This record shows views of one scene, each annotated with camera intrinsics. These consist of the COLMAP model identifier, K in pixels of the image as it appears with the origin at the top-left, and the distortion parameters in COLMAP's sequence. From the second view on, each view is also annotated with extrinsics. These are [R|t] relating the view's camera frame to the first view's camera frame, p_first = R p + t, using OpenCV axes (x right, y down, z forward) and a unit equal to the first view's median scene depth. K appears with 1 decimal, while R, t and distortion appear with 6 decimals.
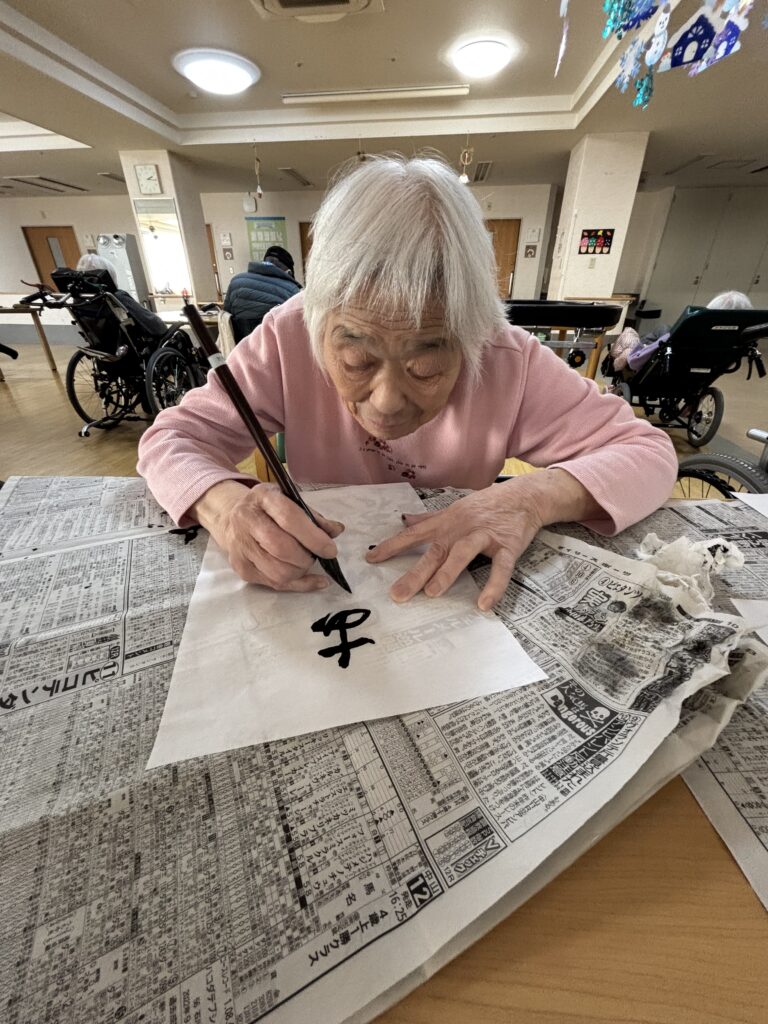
lens RADIAL K [[411.4, 0, 387.0], [0, 411.4, 514.6], [0, 0, 1]] dist [-0.004940, 0.002269]
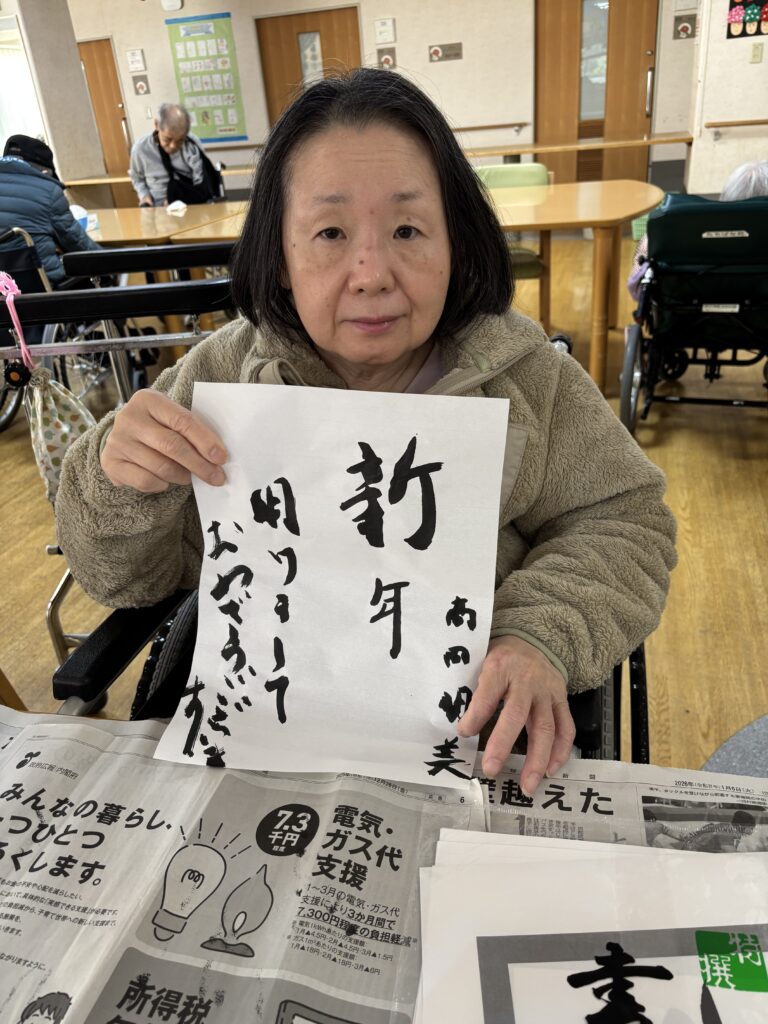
lens RADIAL K [[784.5, 0, 382.5], [0, 784.5, 509.4], [0, 0, 1]] dist [0.010085, -0.007949]
pose [[0.985024, -0.001085, -0.172415, 0.141427], [-0.002291, 0.999810, -0.019382, -0.020381], [0.172404, 0.019487, 0.984834, -0.016003]]
